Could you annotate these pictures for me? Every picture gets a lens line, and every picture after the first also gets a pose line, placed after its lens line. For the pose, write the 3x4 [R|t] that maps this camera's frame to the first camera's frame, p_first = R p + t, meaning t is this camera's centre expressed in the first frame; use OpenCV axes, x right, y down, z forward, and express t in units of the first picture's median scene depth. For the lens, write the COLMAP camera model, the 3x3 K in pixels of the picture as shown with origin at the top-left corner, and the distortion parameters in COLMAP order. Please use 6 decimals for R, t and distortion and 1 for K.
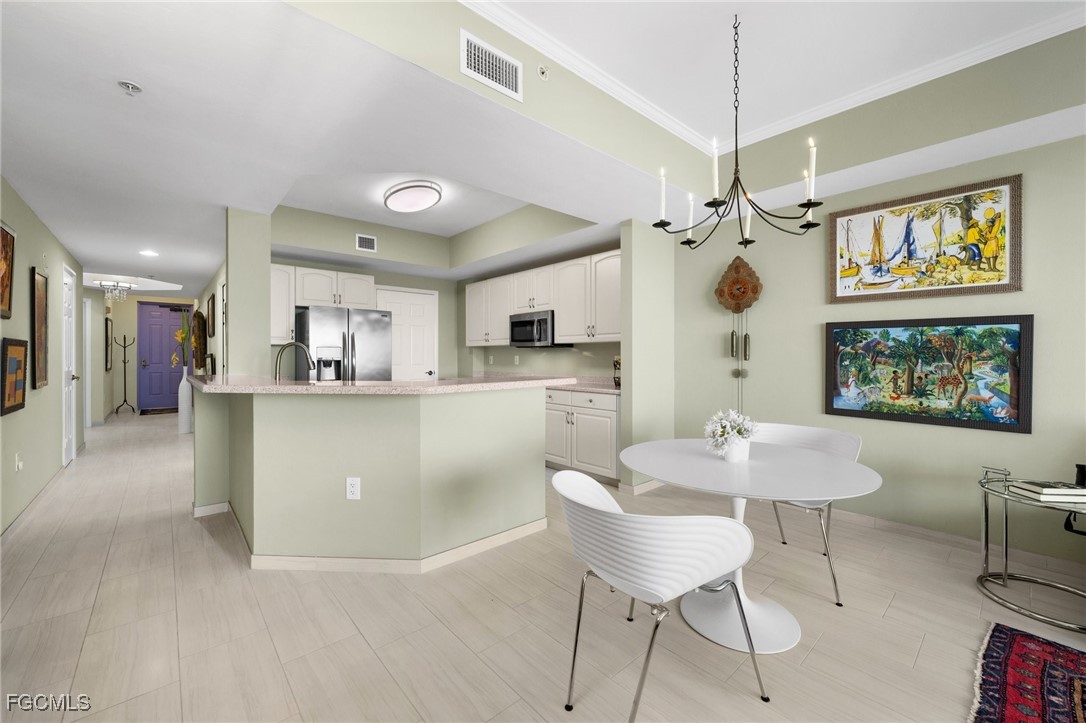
lens RADIAL K [[431.0, 0, 542.9], [0, 431.0, 356.1], [0, 0, 1]] dist [-0.001786, 0.000334]
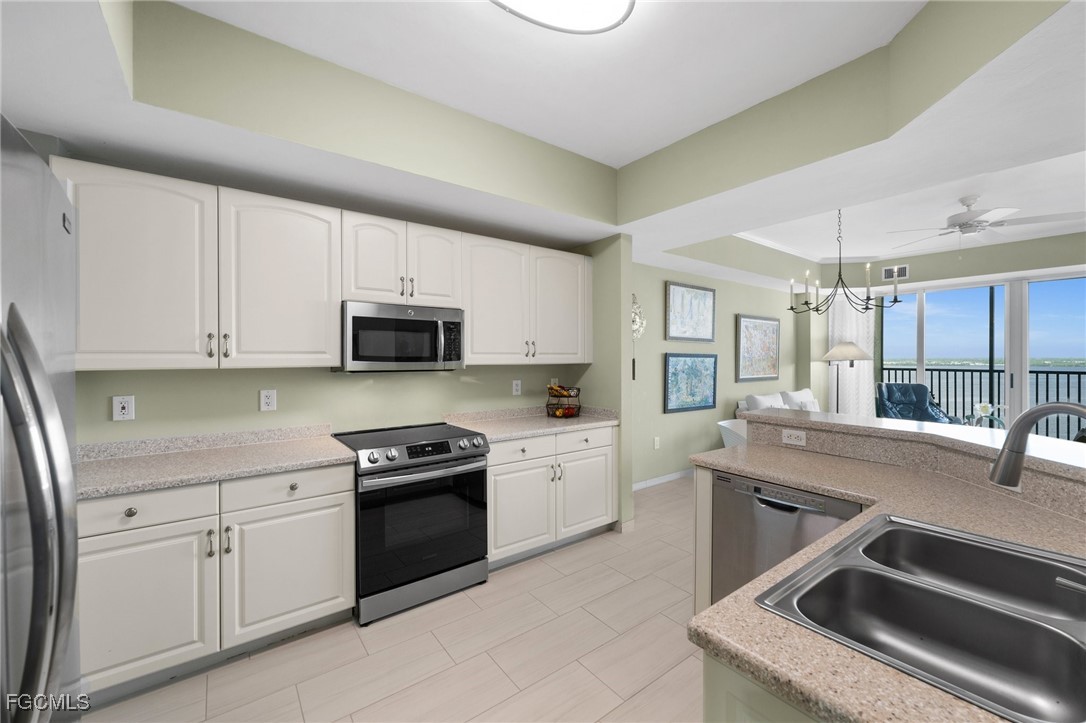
lens RADIAL K [[431.0, 0, 541.5], [0, 431.0, 358.3], [0, 0, 1]] dist [-0.001786, 0.000334]
pose [[0.083928, -0.001959, 0.996470, -0.589515], [0.001272, 0.999997, 0.001859, -0.041309], [-0.996471, 0.001111, 0.083930, 0.880153]]
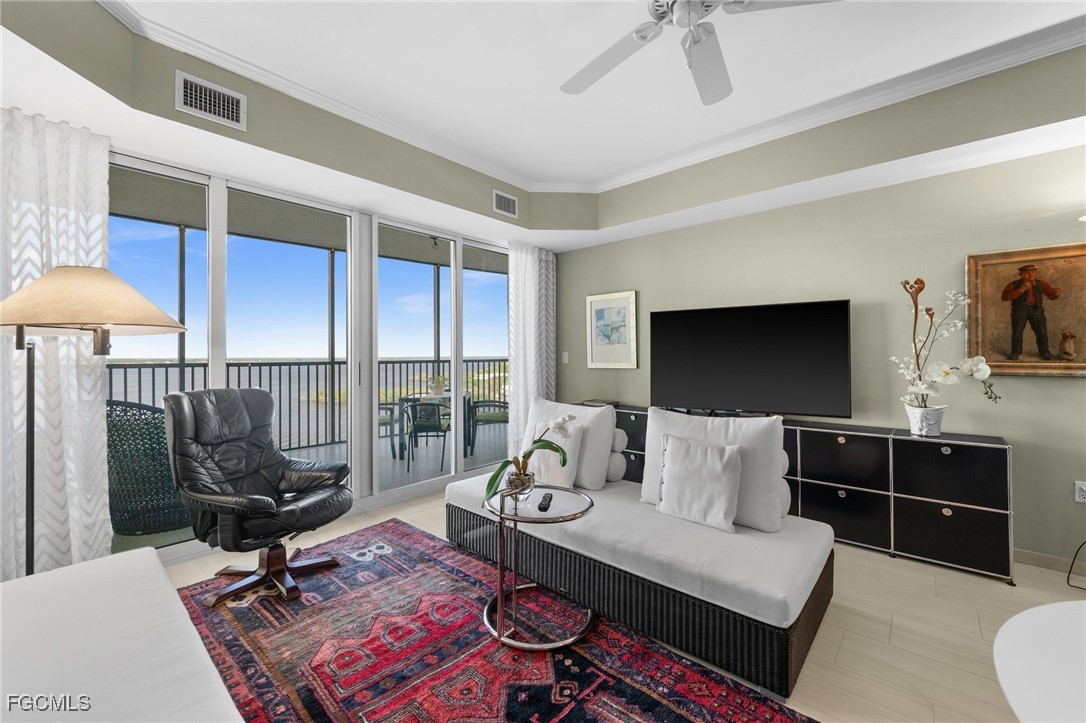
lens RADIAL K [[431.0, 0, 544.3], [0, 431.0, 353.5], [0, 0, 1]] dist [-0.001786, 0.000334]
pose [[-0.993306, 0.005913, -0.115359, 0.440090], [0.006538, 0.999966, -0.005040, -0.005281], [0.115326, -0.005761, -0.993311, 0.469298]]
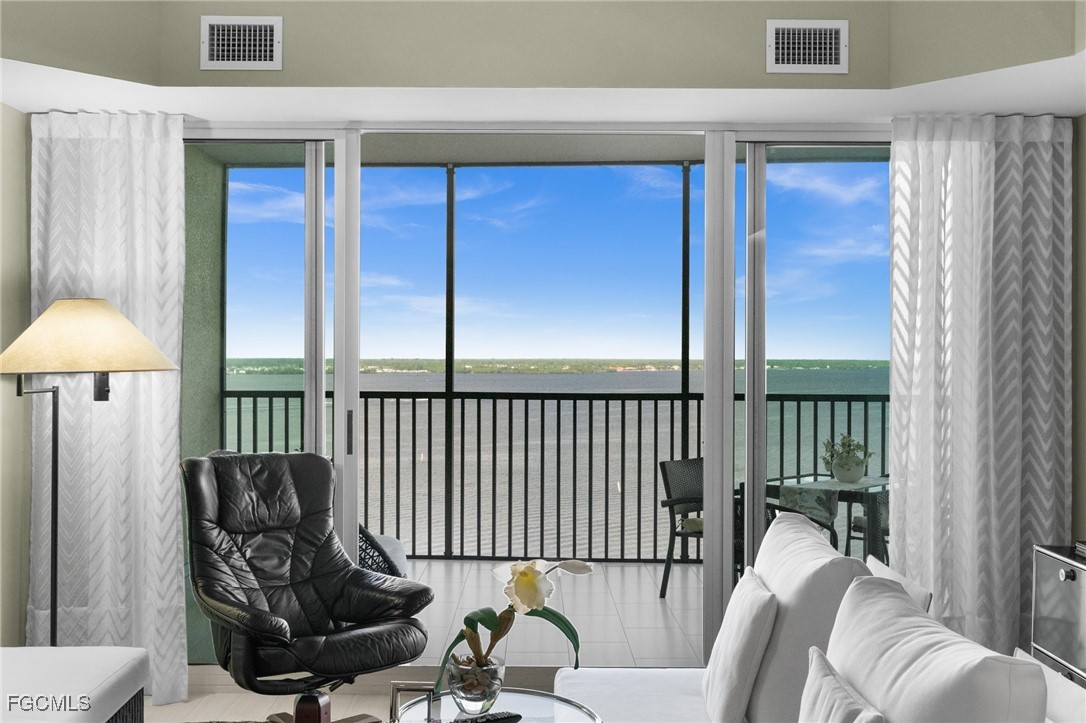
lens RADIAL K [[1074.3, 0, 543.3], [0, 1074.3, 338.4], [0, 0, 1]] dist [-0.008641, 0.000000]
pose [[-0.752467, 0.010156, 0.658552, 0.030246], [-0.001689, 0.999848, -0.017349, -0.044797], [-0.658628, -0.014167, -0.752335, 0.423868]]
